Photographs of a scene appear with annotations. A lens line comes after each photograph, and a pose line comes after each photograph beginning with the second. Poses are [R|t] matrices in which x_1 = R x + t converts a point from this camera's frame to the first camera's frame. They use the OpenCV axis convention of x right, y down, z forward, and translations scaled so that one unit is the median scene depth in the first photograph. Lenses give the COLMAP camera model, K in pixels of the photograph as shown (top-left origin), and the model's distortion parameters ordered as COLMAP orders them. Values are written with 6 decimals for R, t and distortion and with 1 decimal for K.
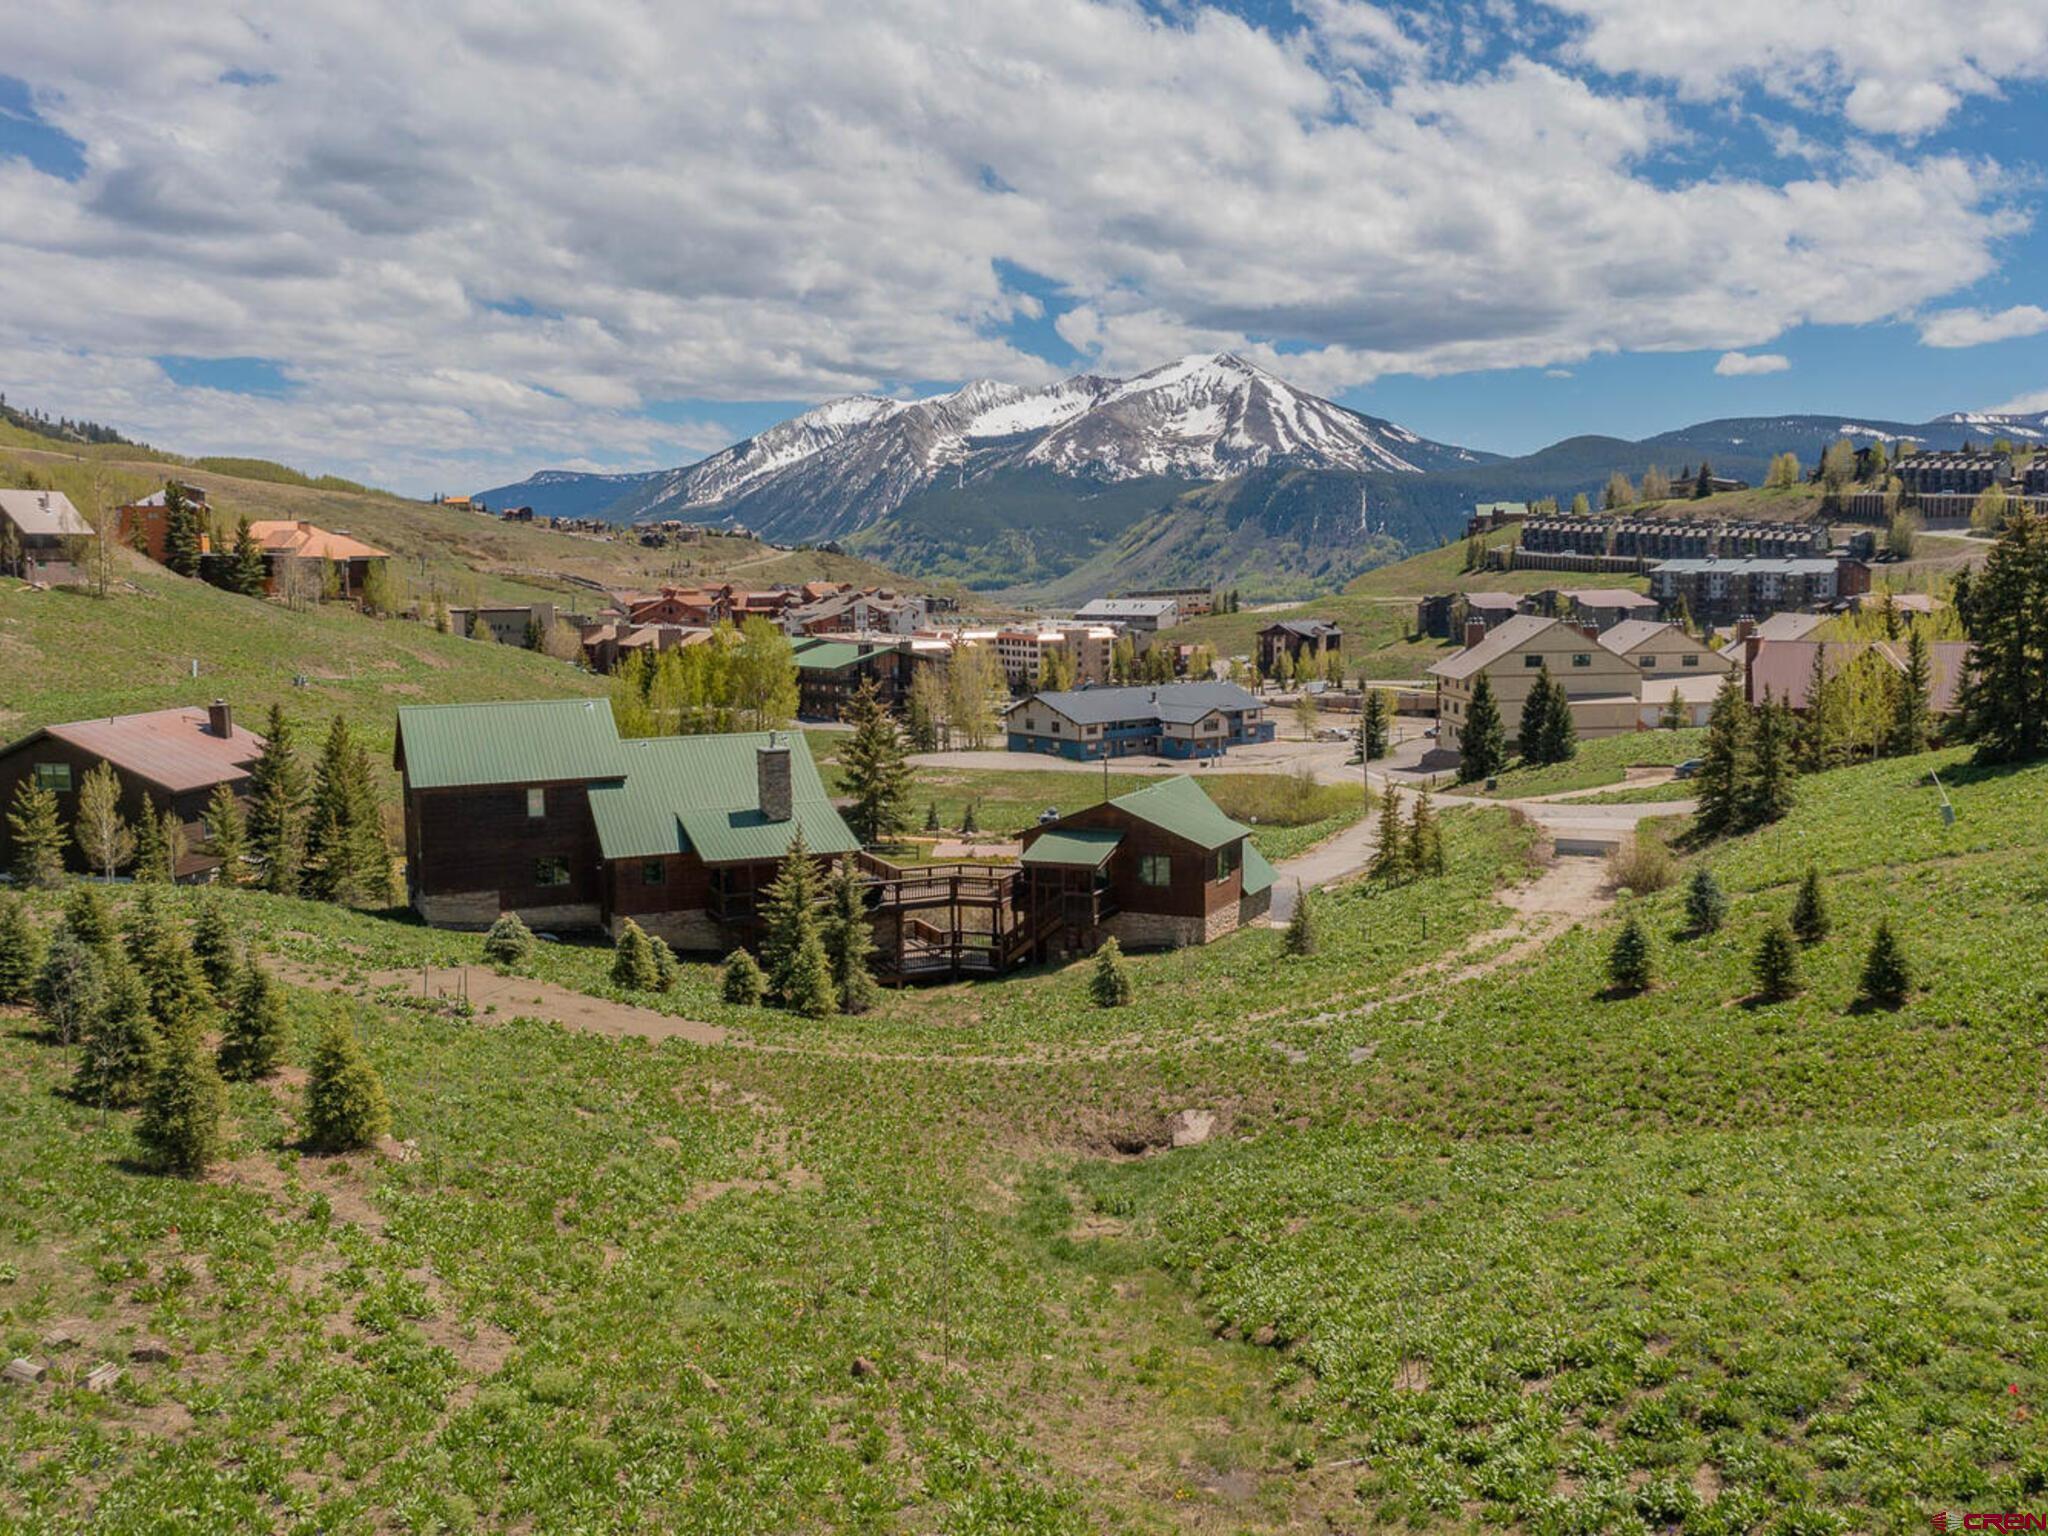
lens RADIAL K [[1846.2, 0, 1026.5], [0, 1846.2, 767.7], [0, 0, 1]] dist [-0.001033, 0.020675]
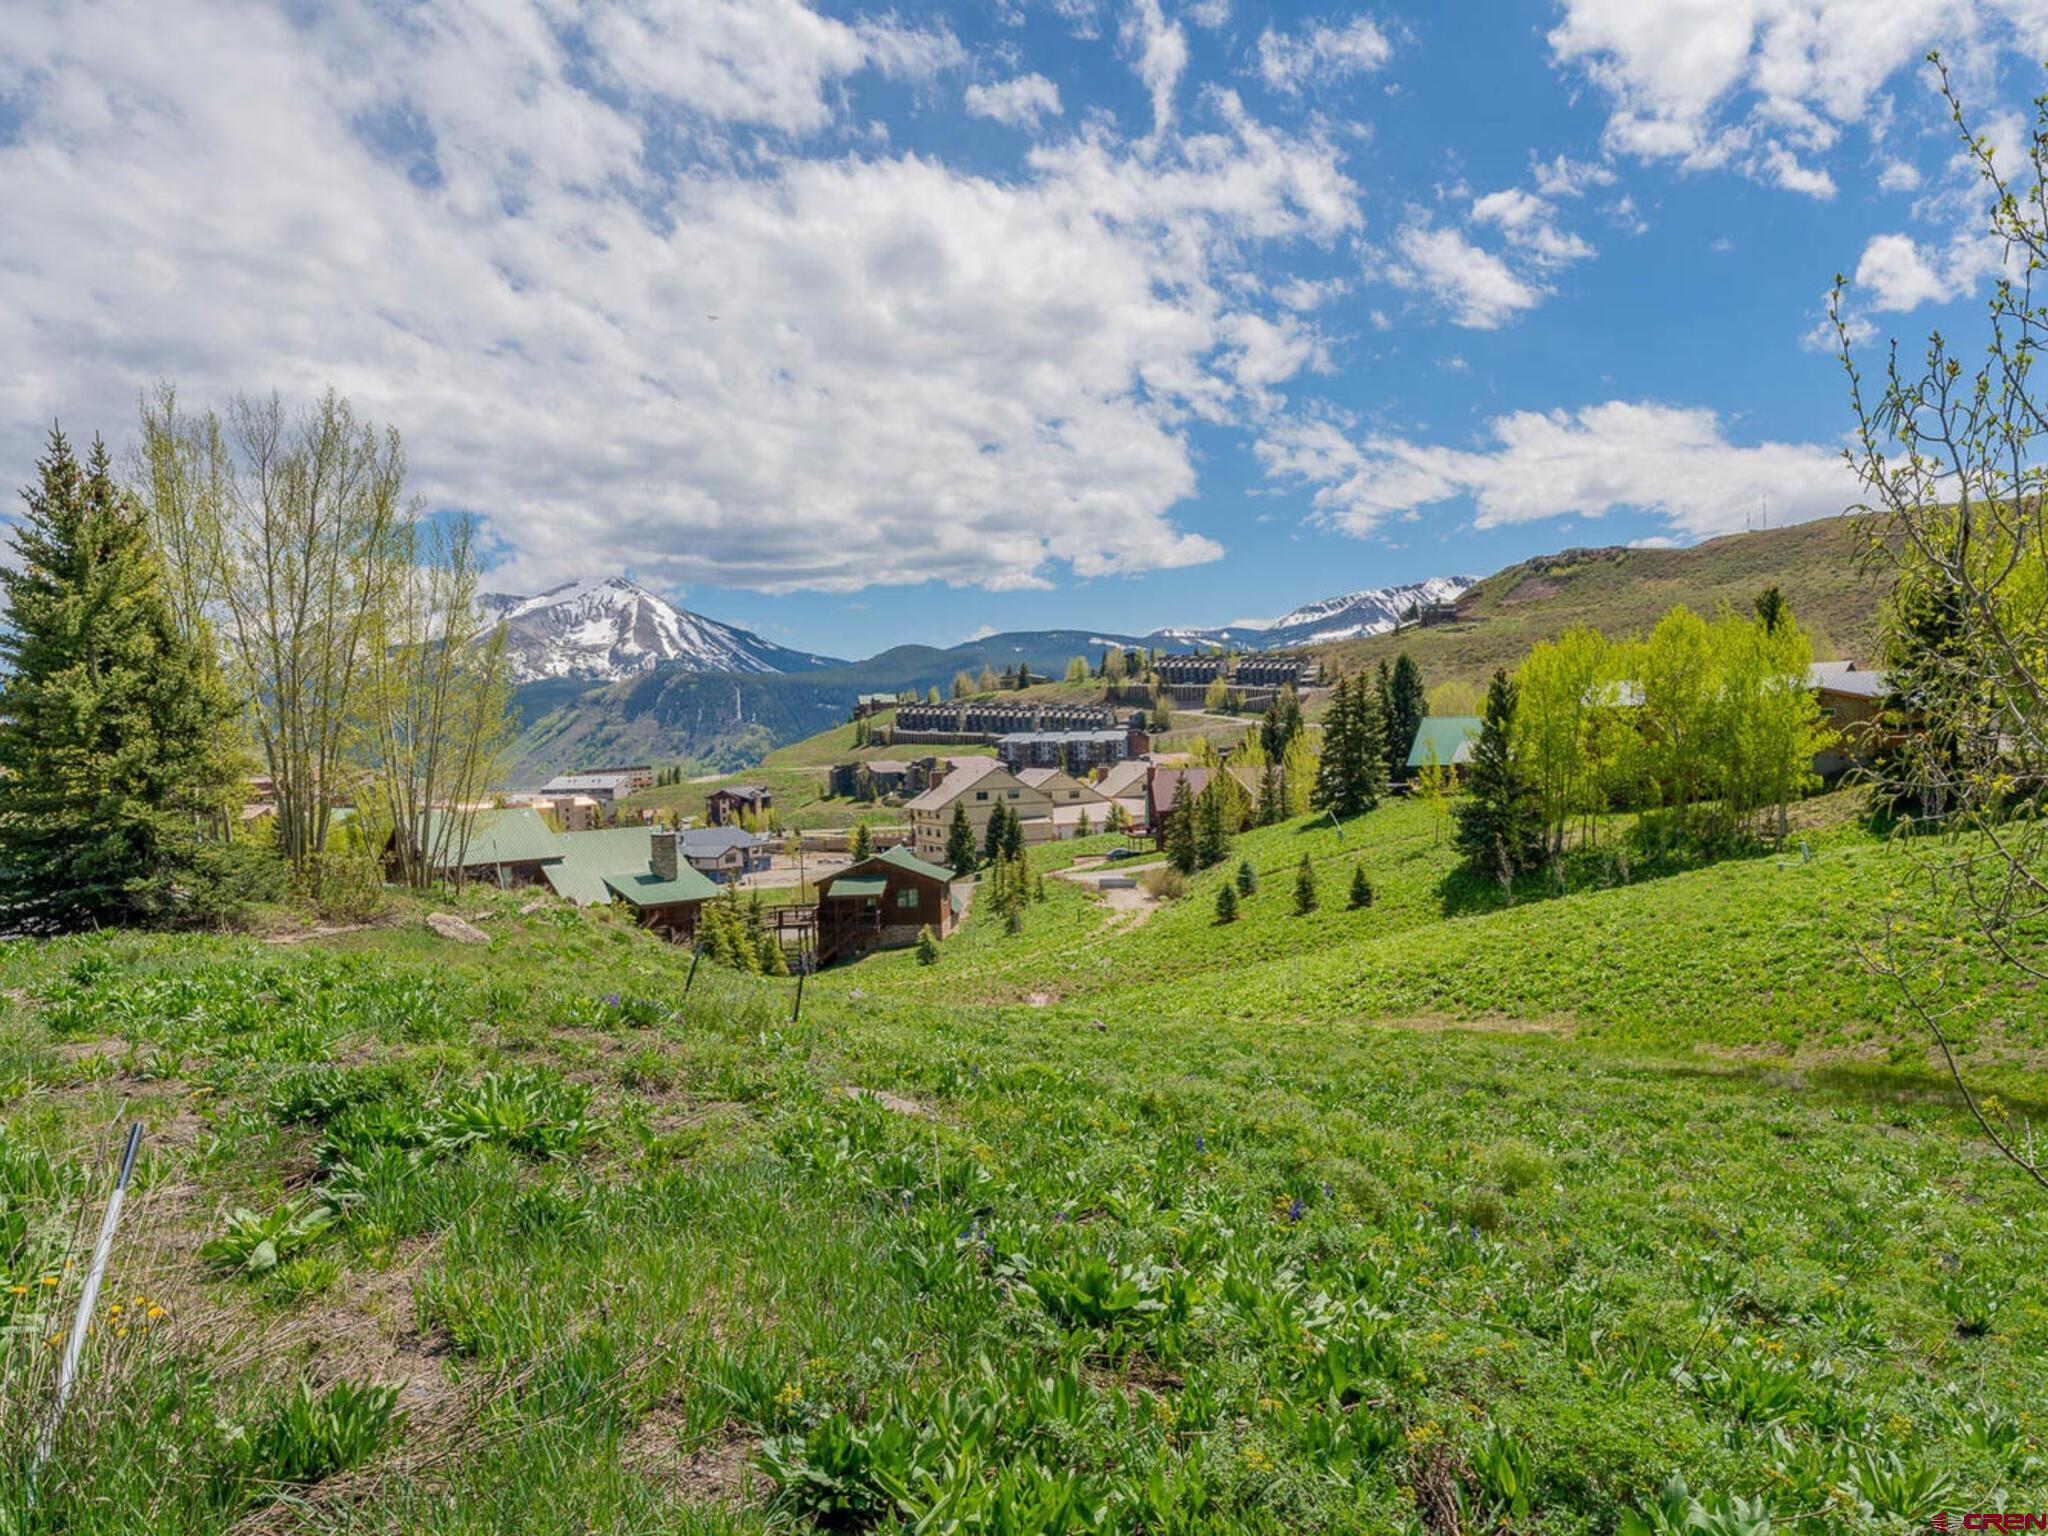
lens RADIAL K [[1514.5, 0, 1024.7], [0, 1514.5, 773.6], [0, 0, 1]] dist [0.001463, 0.002799]
pose [[0.933736, -0.028348, 0.356837, -0.056951], [0.061338, 0.994786, -0.081477, 0.011413], [-0.352667, 0.097966, 0.930607, -0.052854]]
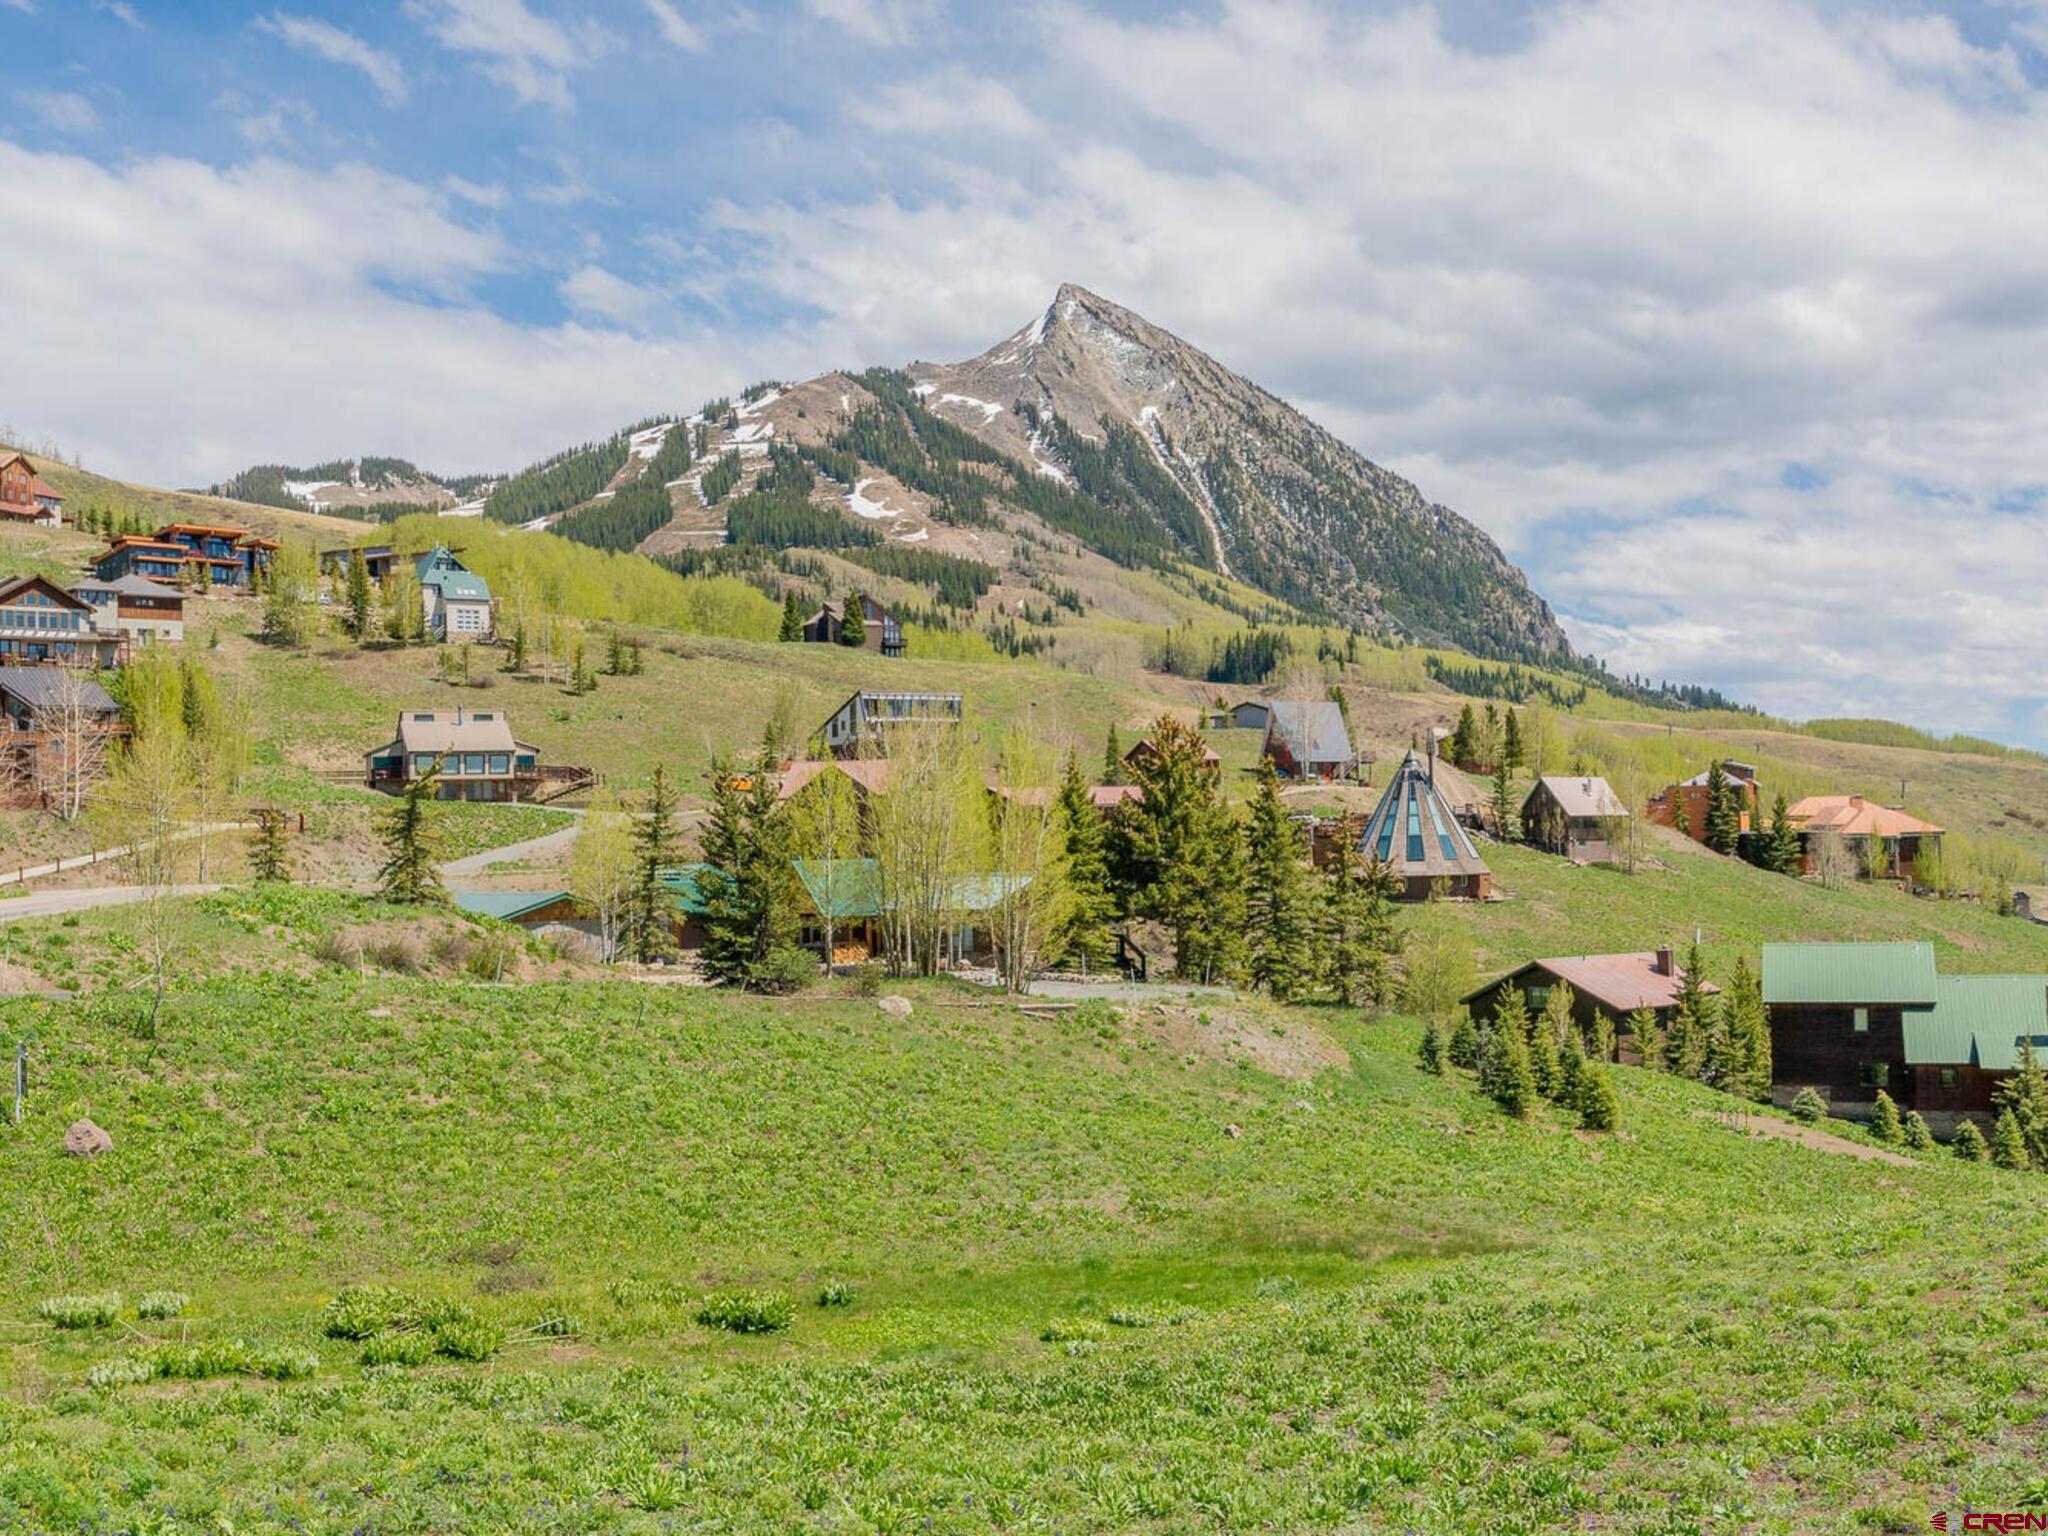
lens RADIAL K [[2301.4, 0, 968.9], [0, 2301.4, 796.7], [0, 0, 1]] dist [0.002189, 0.000000]
pose [[0.717670, -0.023058, -0.696002, 0.075370], [-0.067493, 0.992443, -0.102473, 0.013132], [0.693105, 0.120517, 0.710690, -0.108767]]
